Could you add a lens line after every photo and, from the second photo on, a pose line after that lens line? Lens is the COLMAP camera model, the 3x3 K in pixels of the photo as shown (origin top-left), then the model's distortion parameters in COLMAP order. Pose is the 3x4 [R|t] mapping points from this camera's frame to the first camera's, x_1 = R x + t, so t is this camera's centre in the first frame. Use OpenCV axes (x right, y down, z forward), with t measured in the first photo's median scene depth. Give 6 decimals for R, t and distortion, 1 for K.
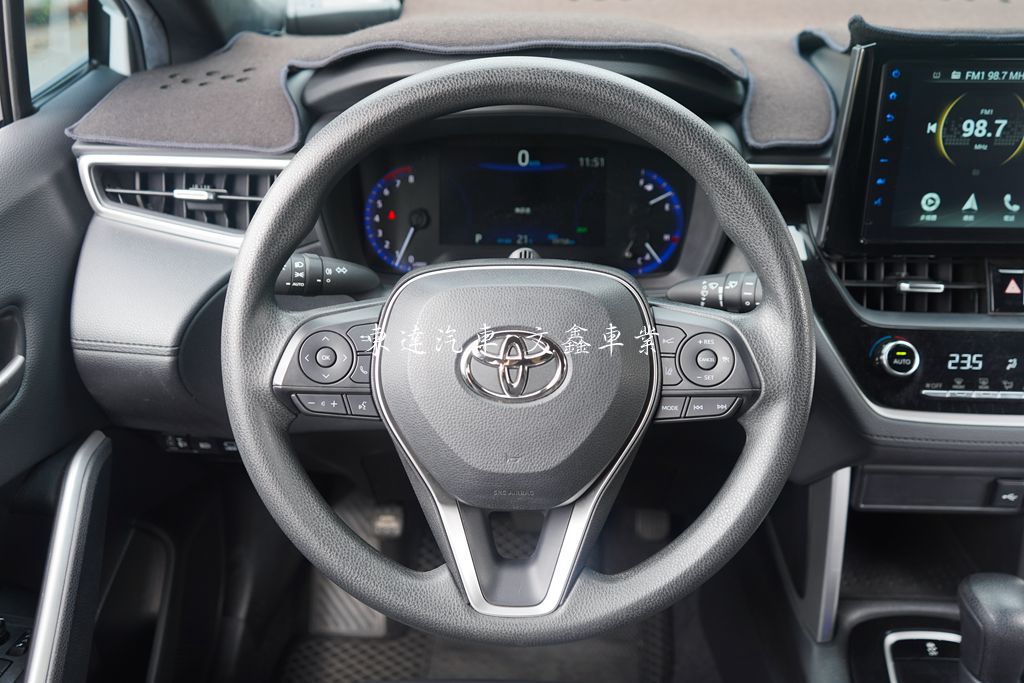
lens RADIAL K [[902.6, 0, 513.3], [0, 902.6, 340.7], [0, 0, 1]] dist [0.003481, 0.009888]
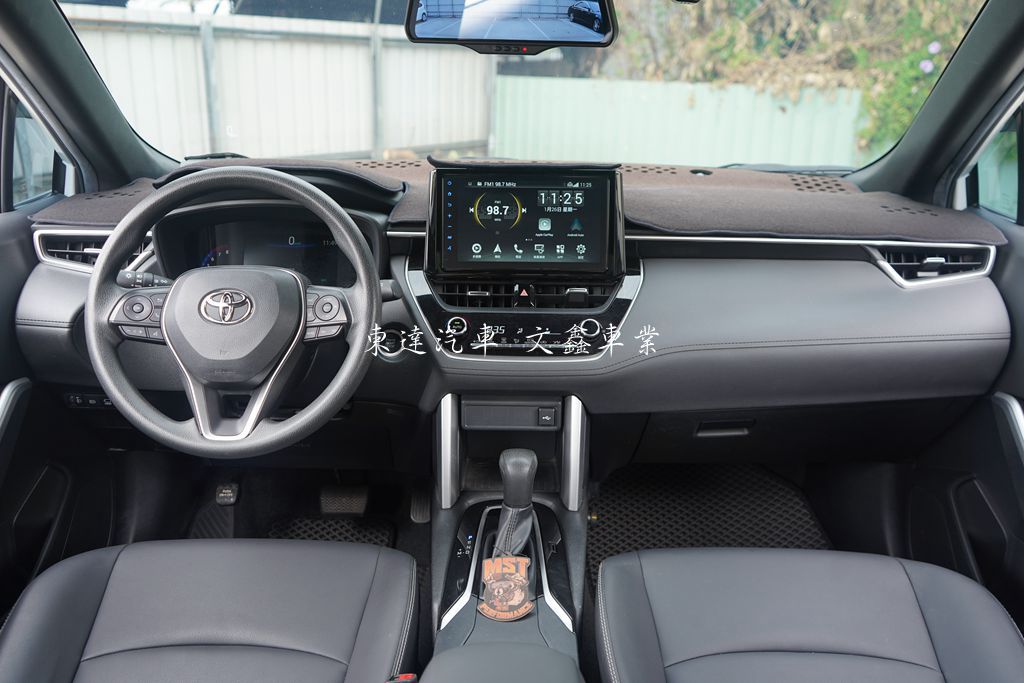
lens RADIAL K [[840.0, 0, 510.7], [0, 840.0, 341.7], [0, 0, 1]] dist [0.002563, 0.011136]
pose [[0.999915, 0.001520, 0.012969, 0.524279], [0.001443, 0.974255, -0.225446, 0.452899], [-0.012978, 0.225445, 0.974169, -0.709711]]
